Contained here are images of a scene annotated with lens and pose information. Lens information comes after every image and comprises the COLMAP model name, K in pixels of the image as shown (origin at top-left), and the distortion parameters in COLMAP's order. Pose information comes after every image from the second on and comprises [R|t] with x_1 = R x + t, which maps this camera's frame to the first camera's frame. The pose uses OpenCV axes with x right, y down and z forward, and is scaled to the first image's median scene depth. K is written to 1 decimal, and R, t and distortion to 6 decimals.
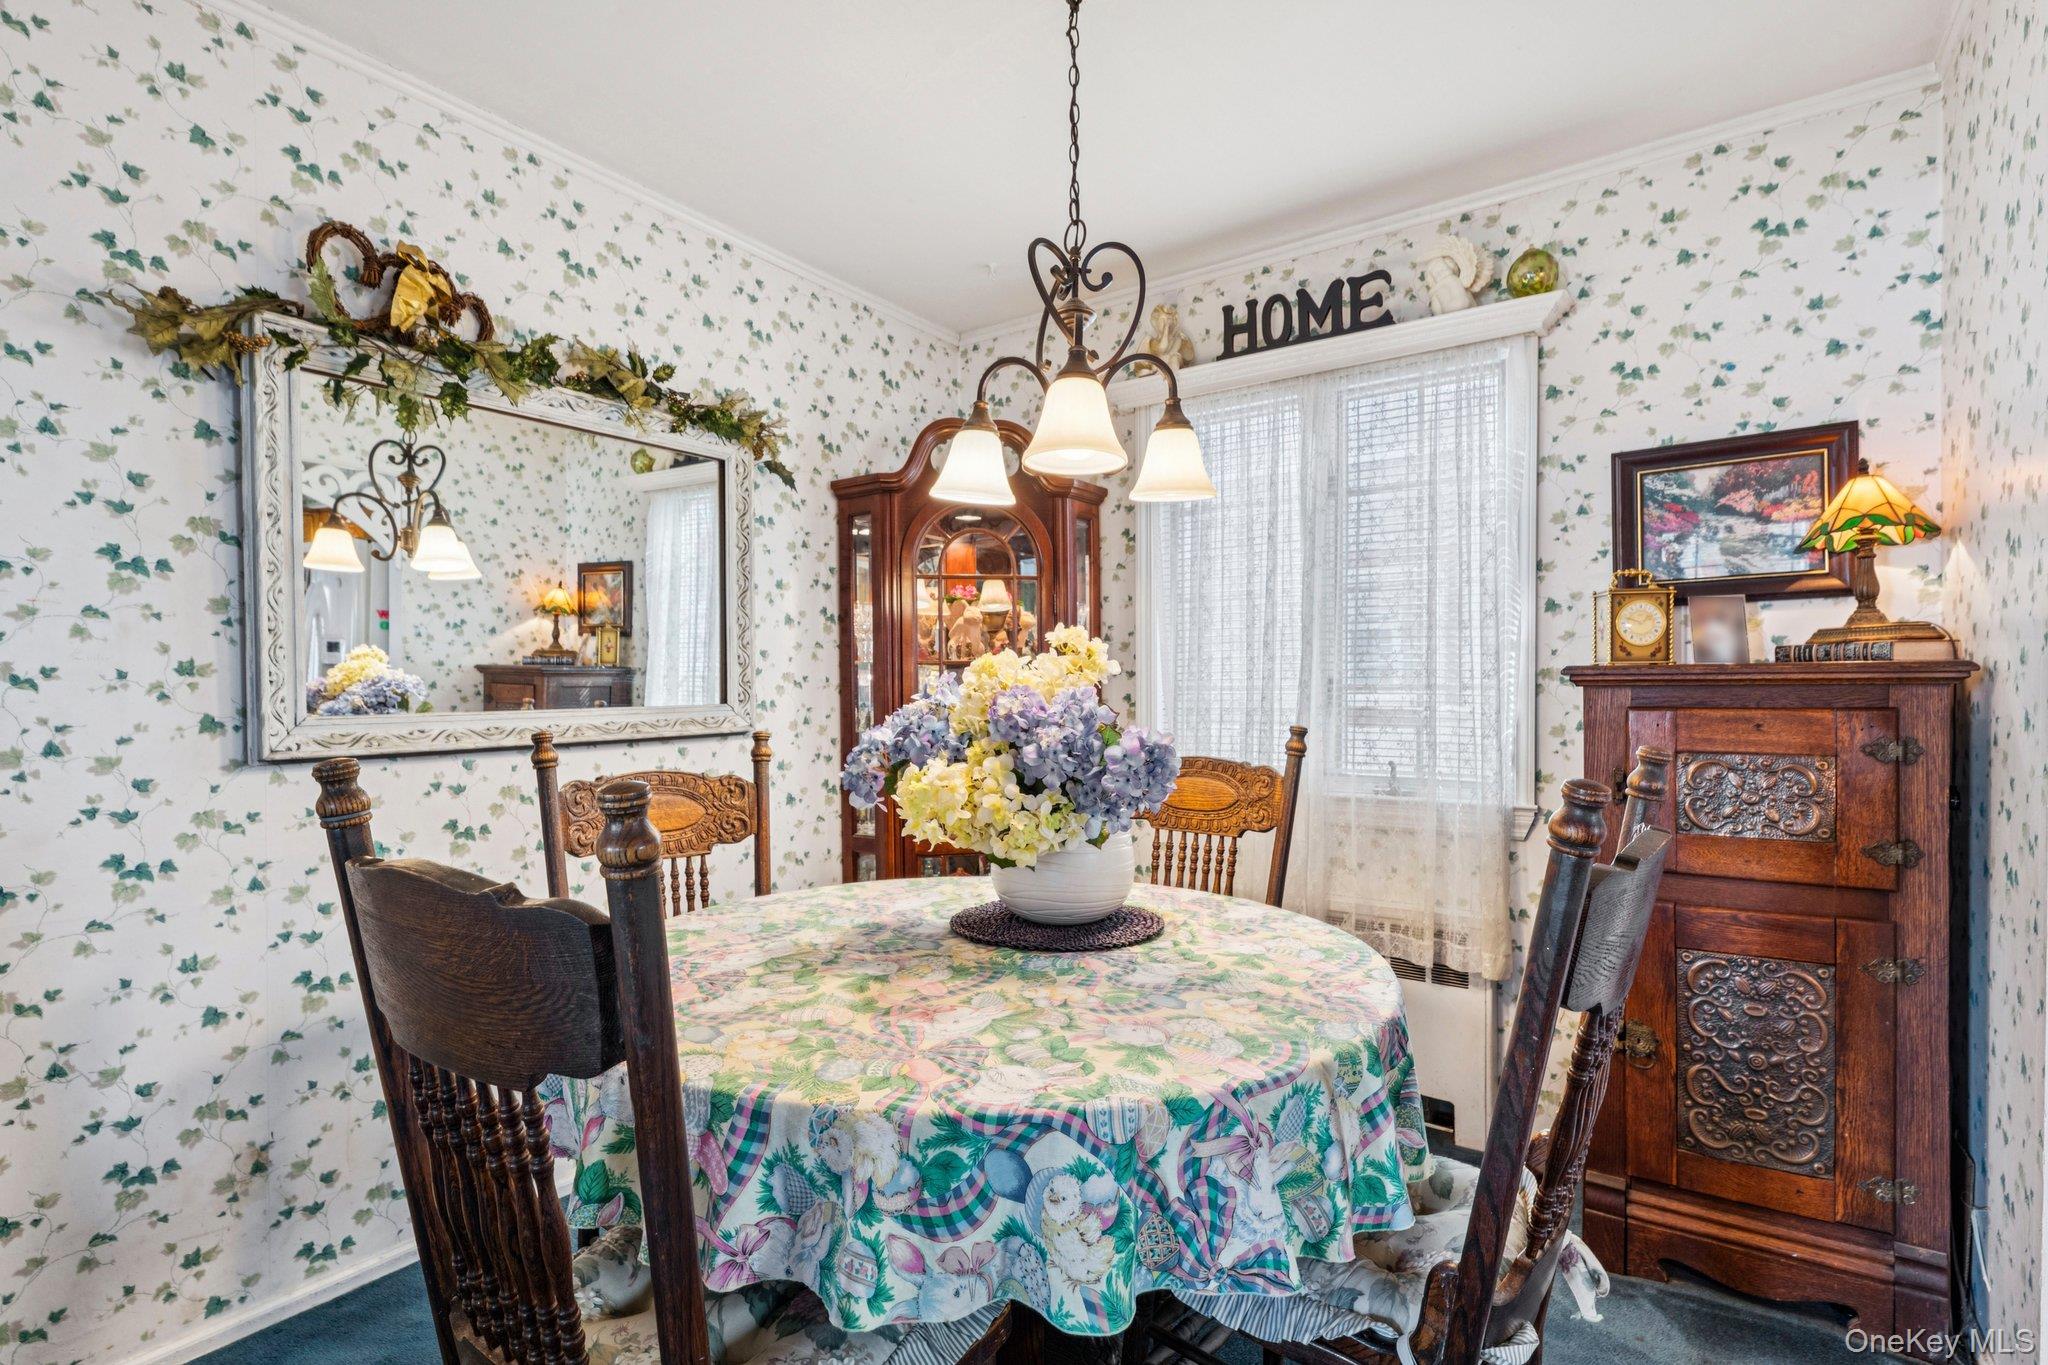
lens RADIAL K [[956.7, 0, 1021.0], [0, 956.7, 704.1], [0, 0, 1]] dist [0.001505, -0.001459]
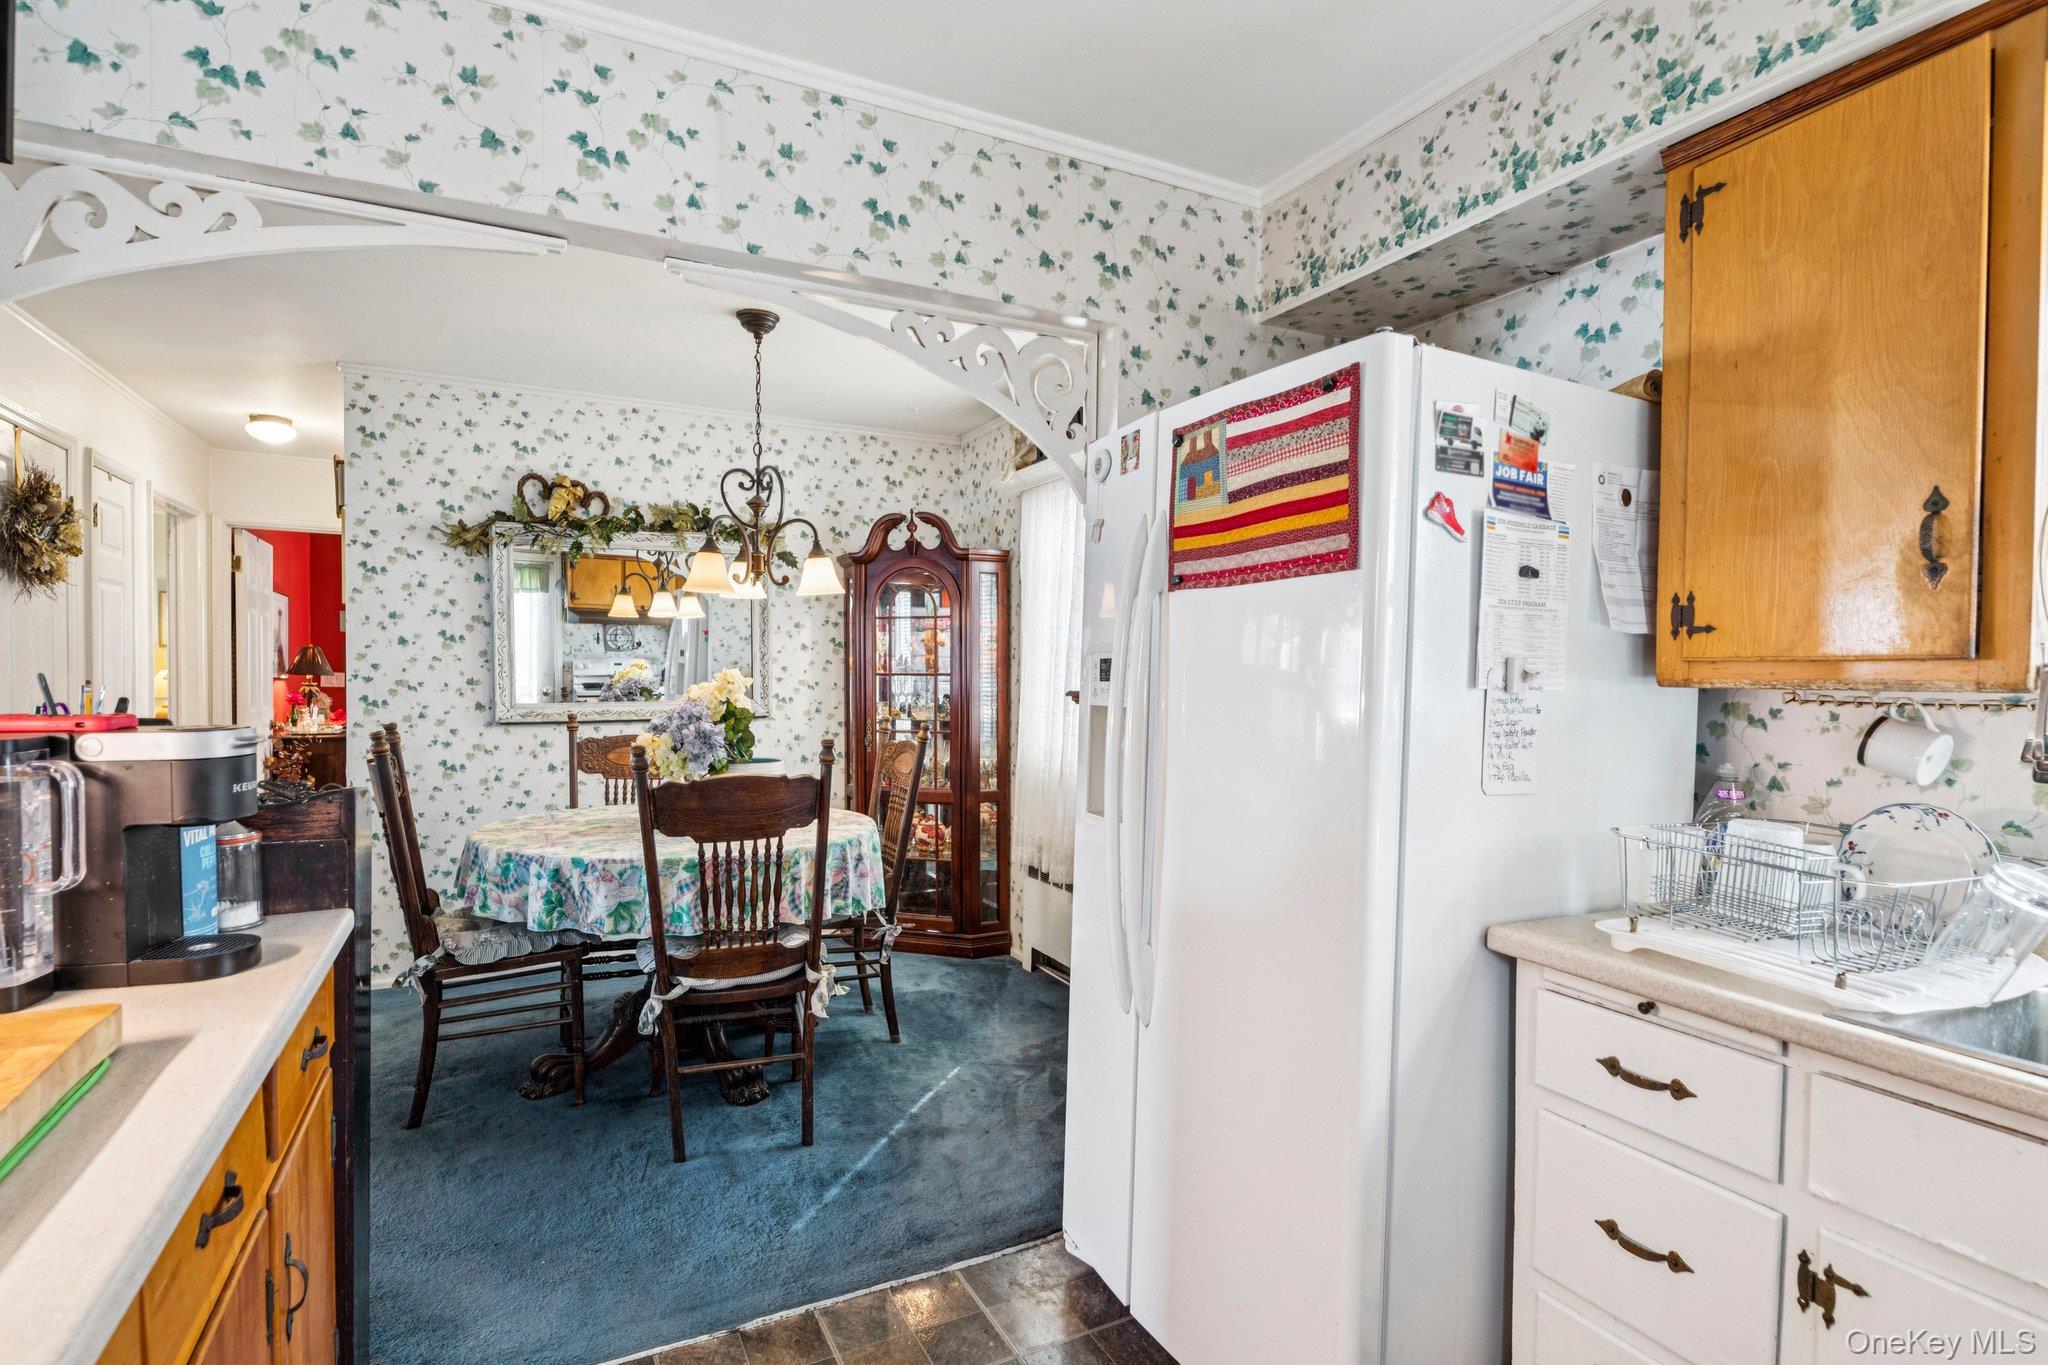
lens RADIAL K [[986.8, 0, 1025.6], [0, 986.8, 699.4], [0, 0, 1]] dist [0.003861, -0.003711]
pose [[0.885330, 0.023497, -0.464369, 1.386122], [-0.016545, 0.999682, 0.019039, -0.060997], [0.464669, -0.009172, 0.885437, -0.475886]]
